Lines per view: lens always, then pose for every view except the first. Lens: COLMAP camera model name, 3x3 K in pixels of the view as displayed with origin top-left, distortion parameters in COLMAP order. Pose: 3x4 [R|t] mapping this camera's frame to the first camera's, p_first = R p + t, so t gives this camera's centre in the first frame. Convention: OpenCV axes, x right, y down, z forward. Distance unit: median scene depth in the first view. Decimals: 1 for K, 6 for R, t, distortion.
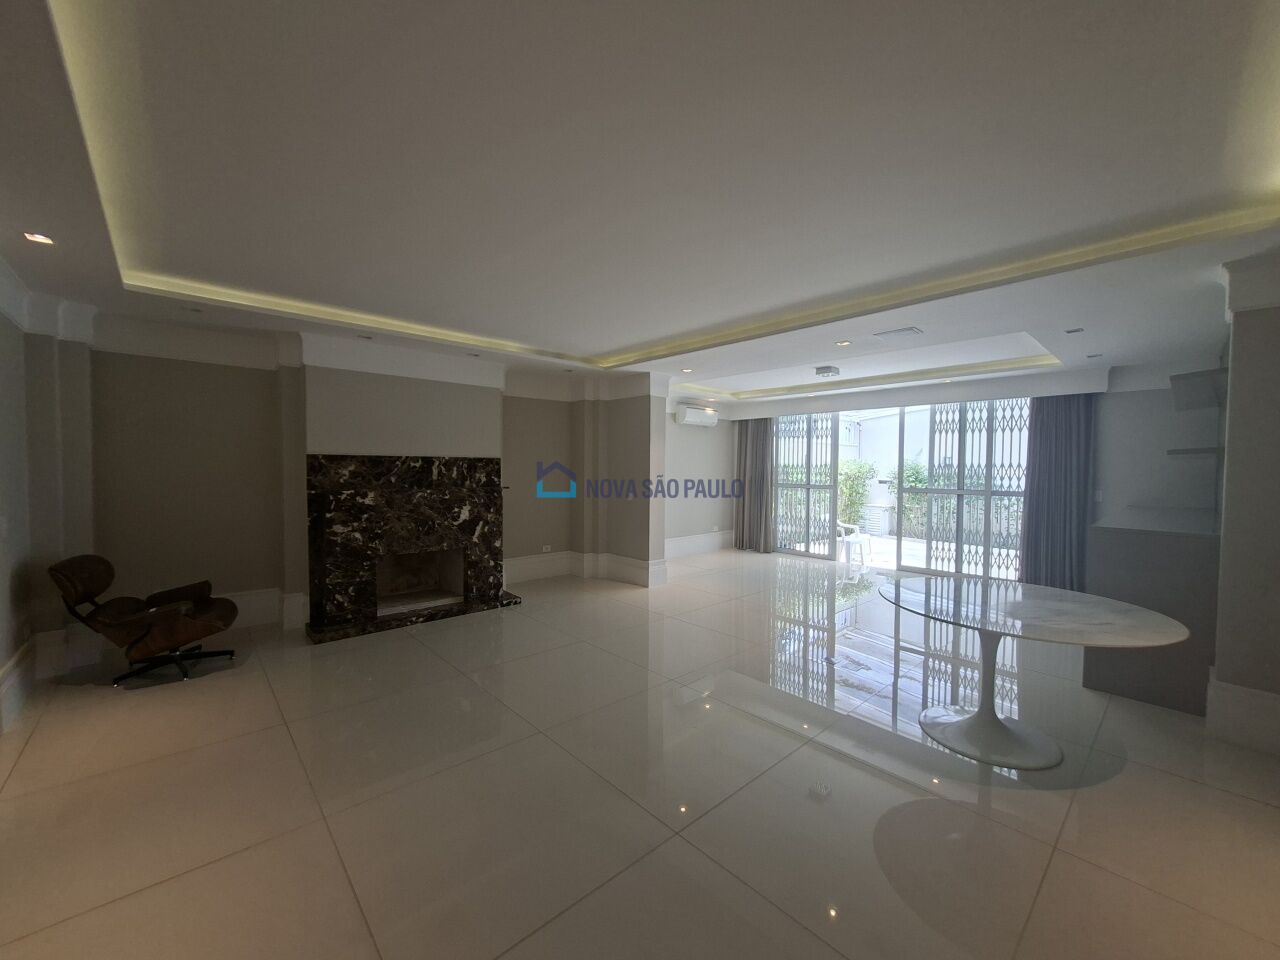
lens RADIAL K [[505.6, 0, 636.0], [0, 505.6, 473.6], [0, 0, 1]] dist [0.000360, 0.000112]
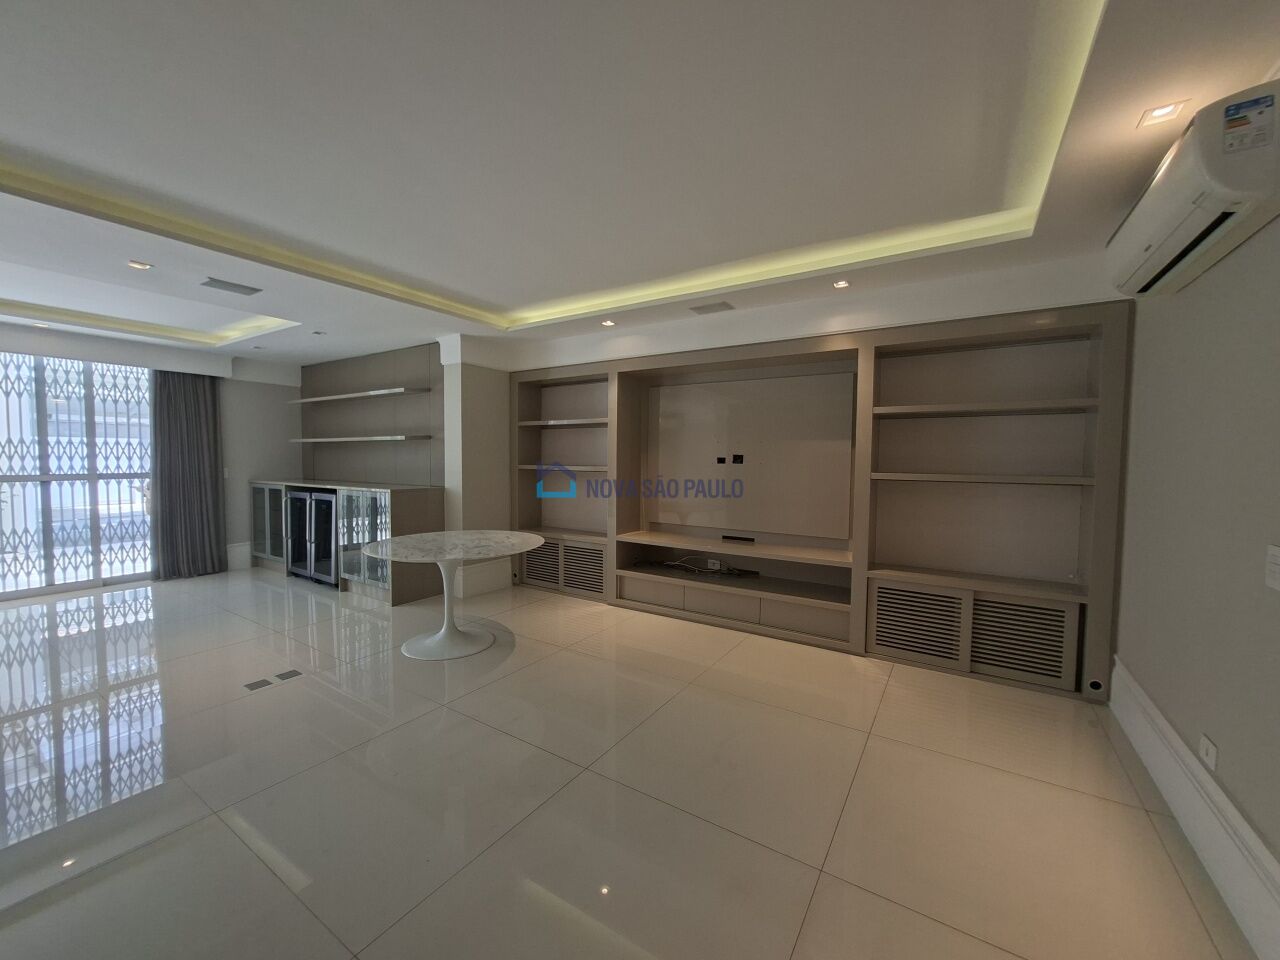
lens RADIAL K [[505.6, 0, 635.0], [0, 505.6, 484.7], [0, 0, 1]] dist [0.000360, 0.000112]
pose [[-0.248916, -0.071159, 0.965907, -0.319386], [0.001779, 0.997262, 0.073927, -0.007888], [-0.968523, 0.020120, -0.248108, 0.378458]]
